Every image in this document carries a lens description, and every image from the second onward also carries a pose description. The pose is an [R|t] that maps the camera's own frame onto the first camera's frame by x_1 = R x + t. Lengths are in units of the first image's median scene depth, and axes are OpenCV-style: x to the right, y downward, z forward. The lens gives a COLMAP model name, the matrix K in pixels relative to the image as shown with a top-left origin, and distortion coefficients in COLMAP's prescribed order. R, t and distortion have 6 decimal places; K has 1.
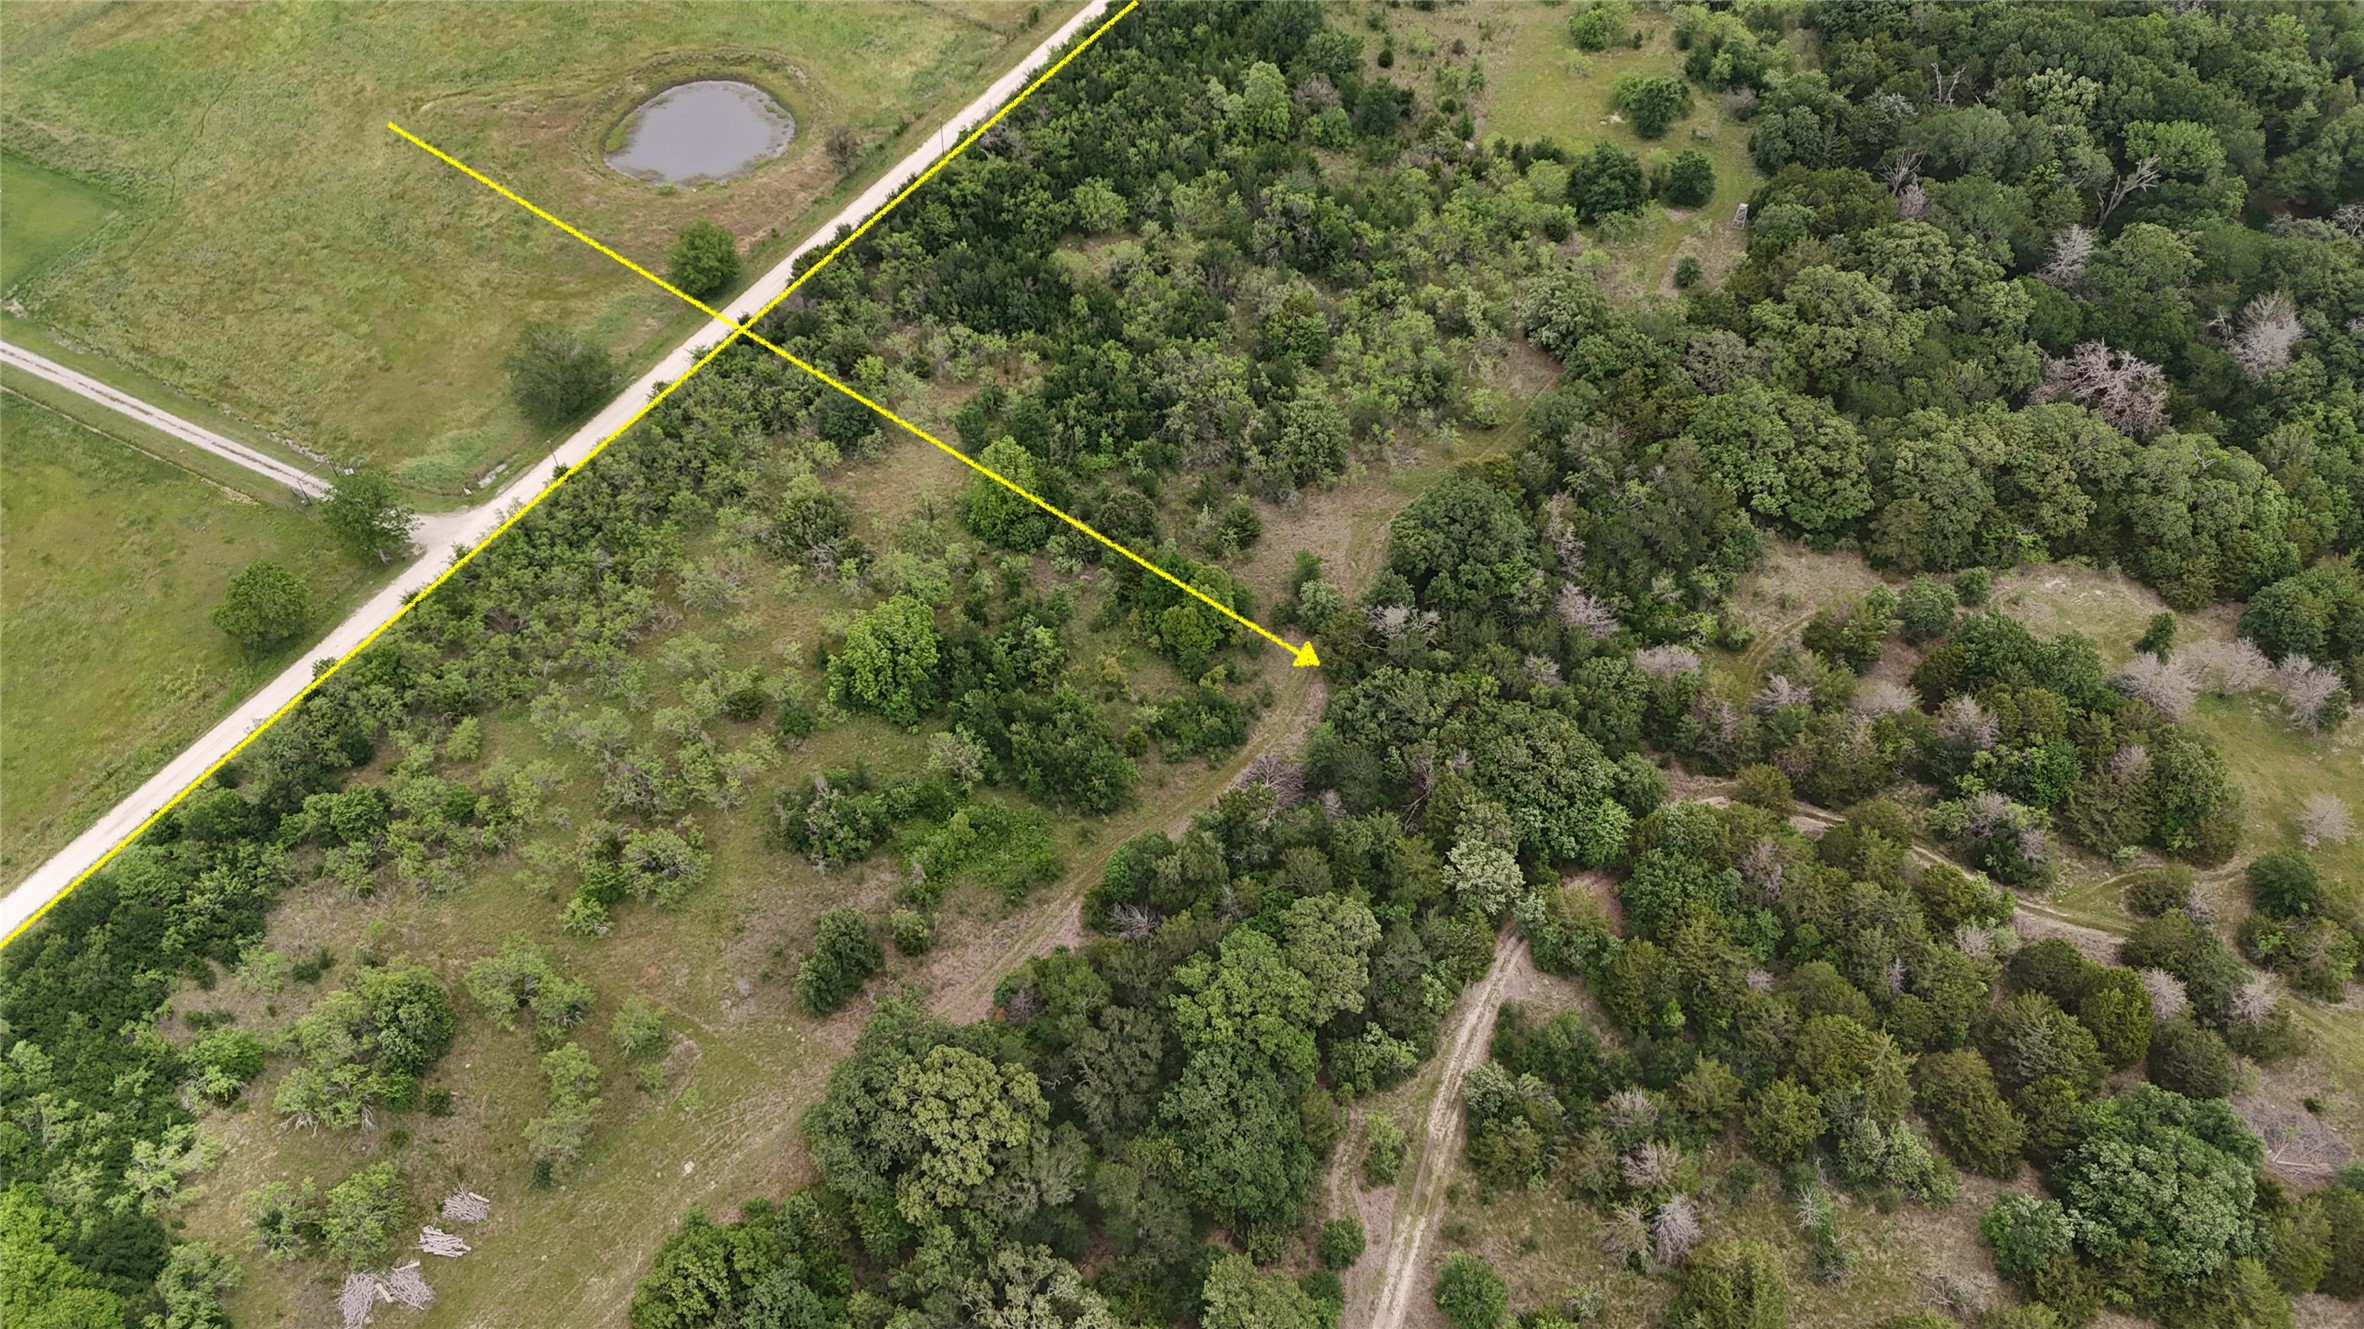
lens RADIAL K [[1732.6, 0, 1182.0], [0, 1732.6, 664.5], [0, 0, 1]] dist [0.073309, -0.070583]
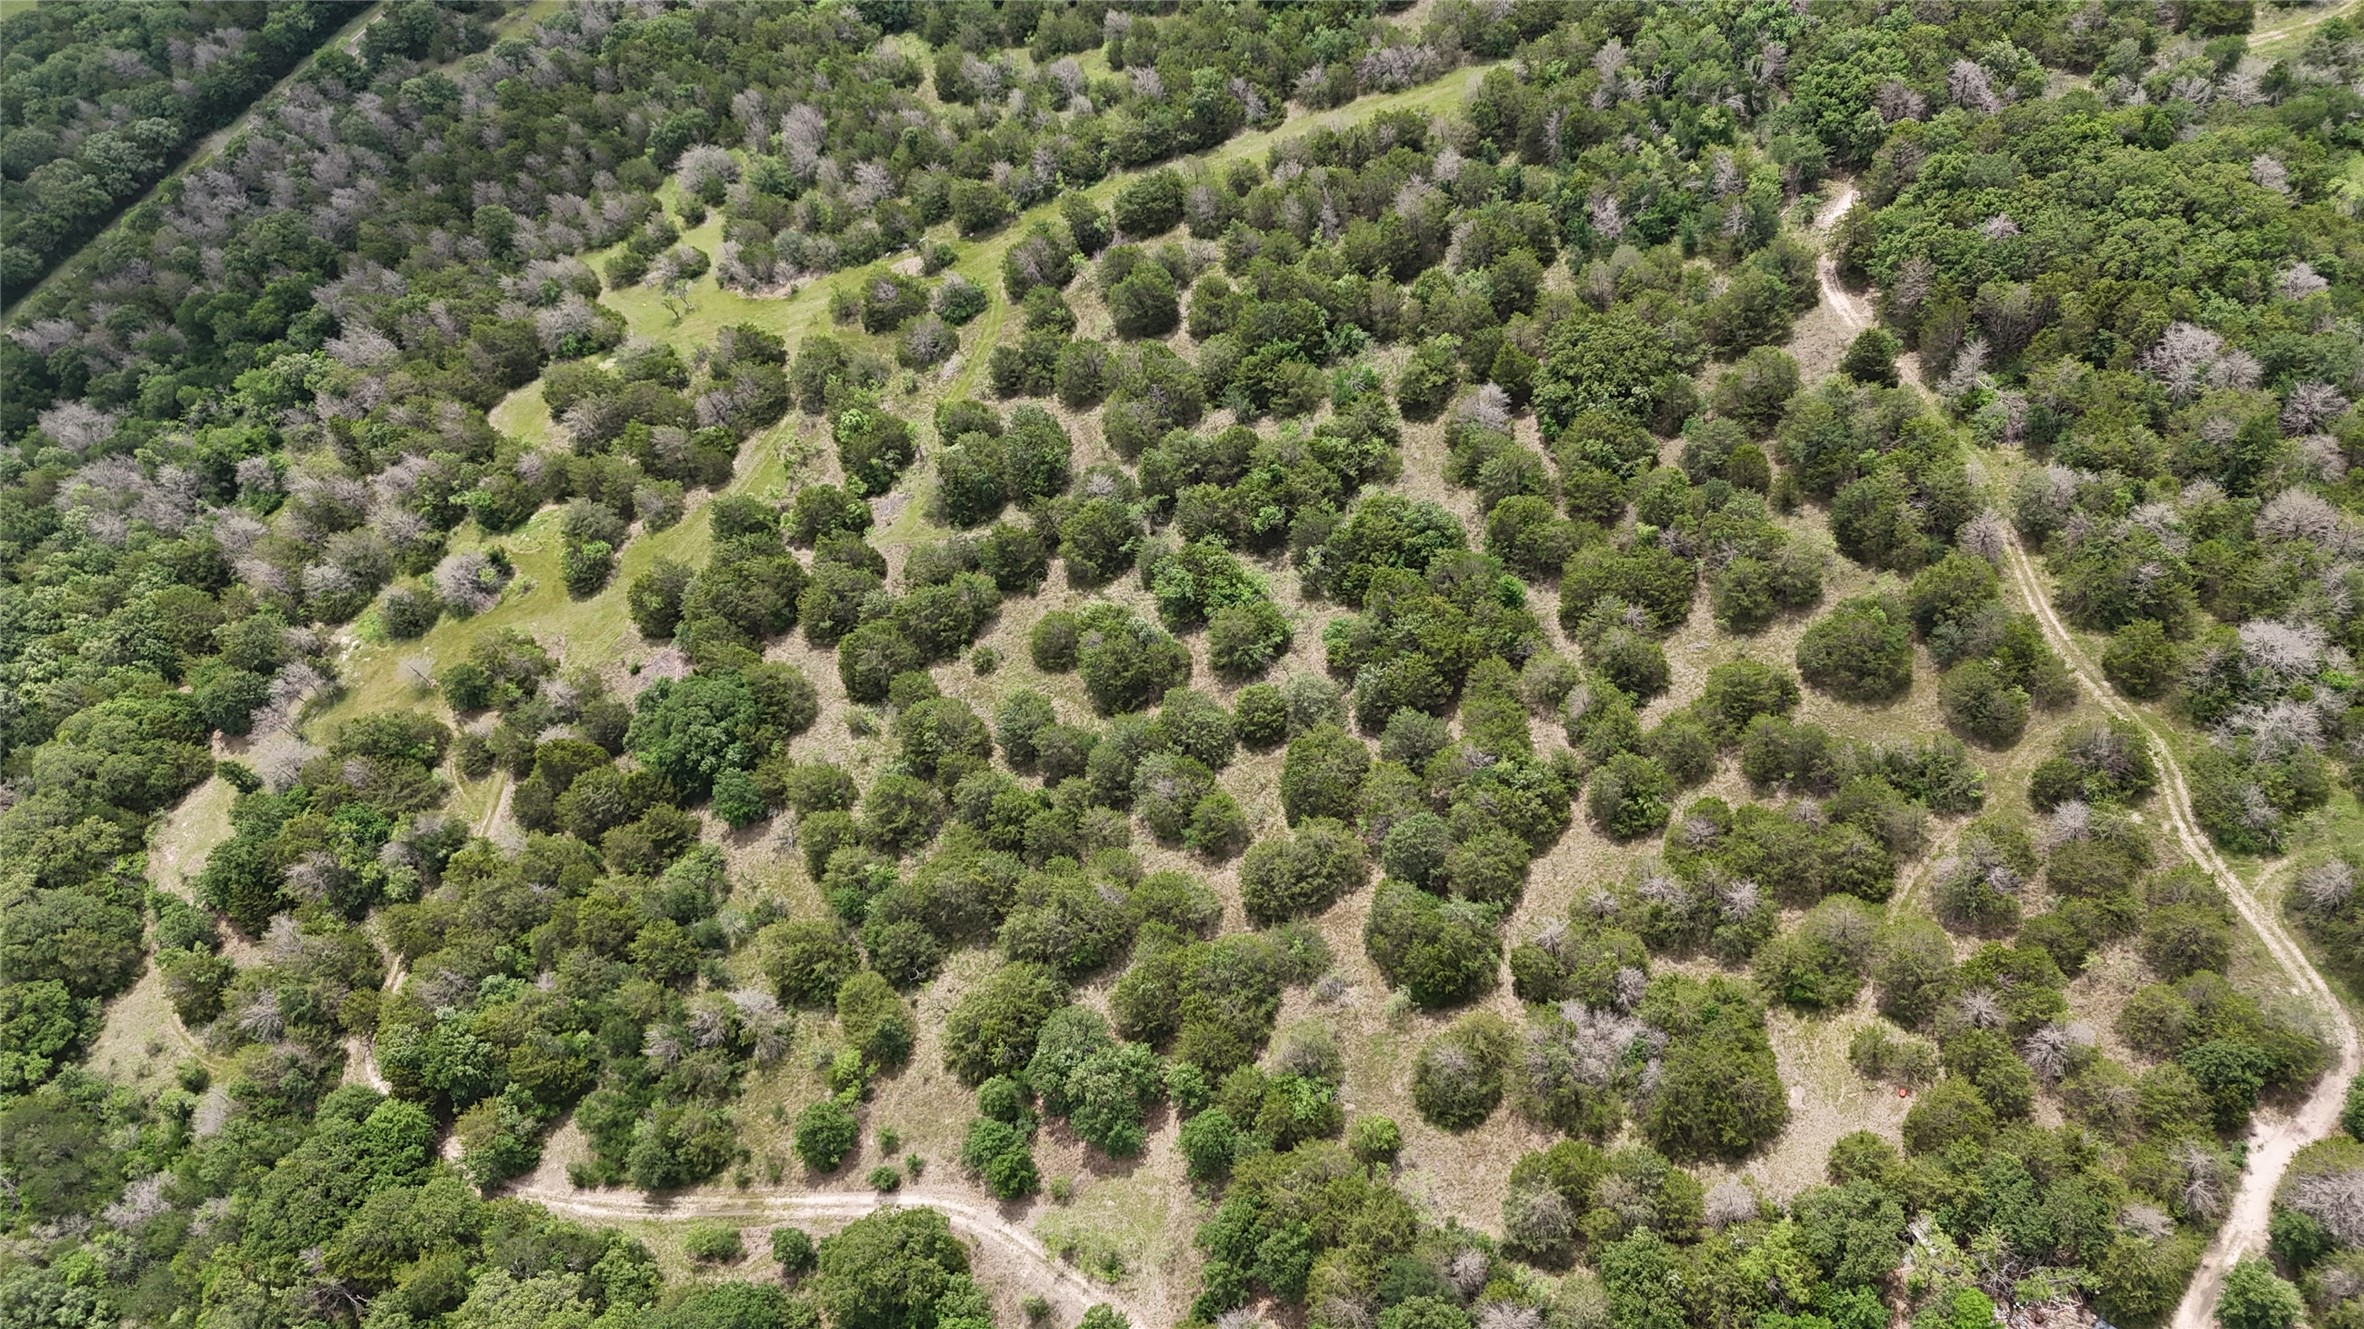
lens RADIAL K [[1730.5, 0, 1185.7], [0, 1730.5, 670.4], [0, 0, 1]] dist [0.073437, -0.071769]
pose [[-0.241235, -0.713248, 0.658090, -0.371997], [0.878449, 0.127731, 0.460449, -0.010099], [-0.412473, 0.689175, 0.595739, -0.026772]]
